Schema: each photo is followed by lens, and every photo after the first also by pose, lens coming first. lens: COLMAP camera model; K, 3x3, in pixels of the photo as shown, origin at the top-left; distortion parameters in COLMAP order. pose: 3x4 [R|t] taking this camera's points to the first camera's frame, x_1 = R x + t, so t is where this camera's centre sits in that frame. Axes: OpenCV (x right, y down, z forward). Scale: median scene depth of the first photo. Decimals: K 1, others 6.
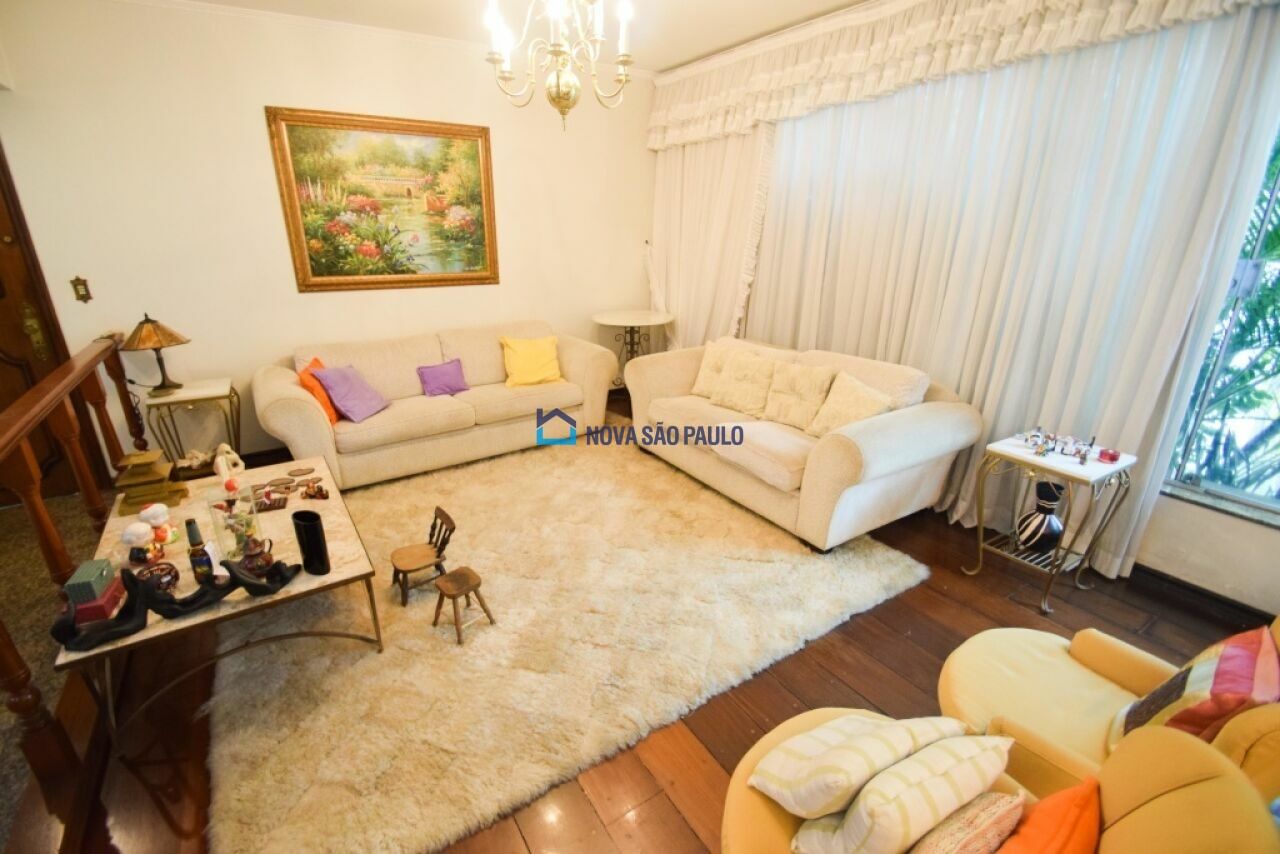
lens RADIAL K [[555.0, 0, 620.7], [0, 555.0, 428.8], [0, 0, 1]] dist [0.026021, -0.026491]
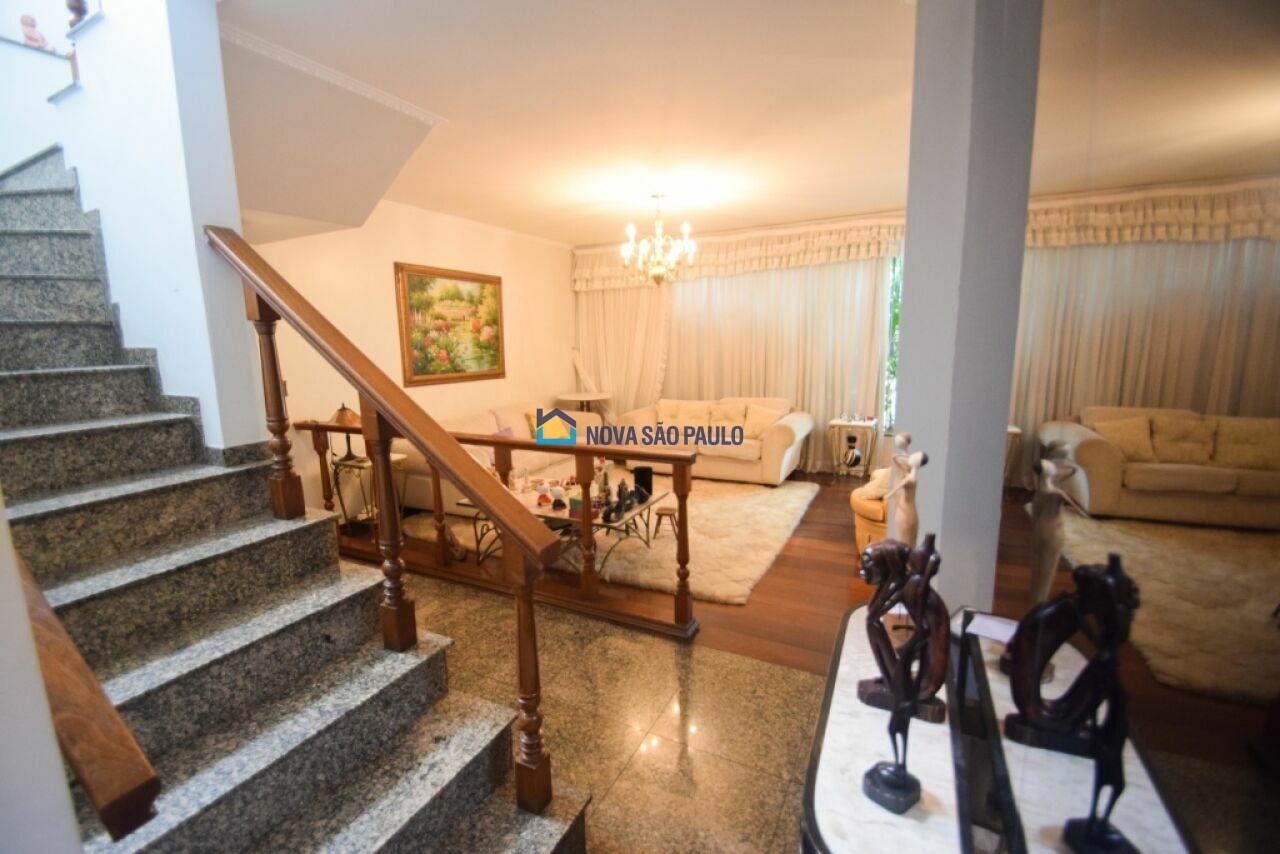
lens RADIAL K [[555.0, 0, 620.7], [0, 555.0, 428.8], [0, 0, 1]] dist [0.026021, -0.026491]
pose [[0.870893, -0.094795, 0.482243, -0.773251], [0.185097, 0.972237, -0.143158, 0.142859], [-0.455284, 0.213937, 0.864261, -0.382540]]
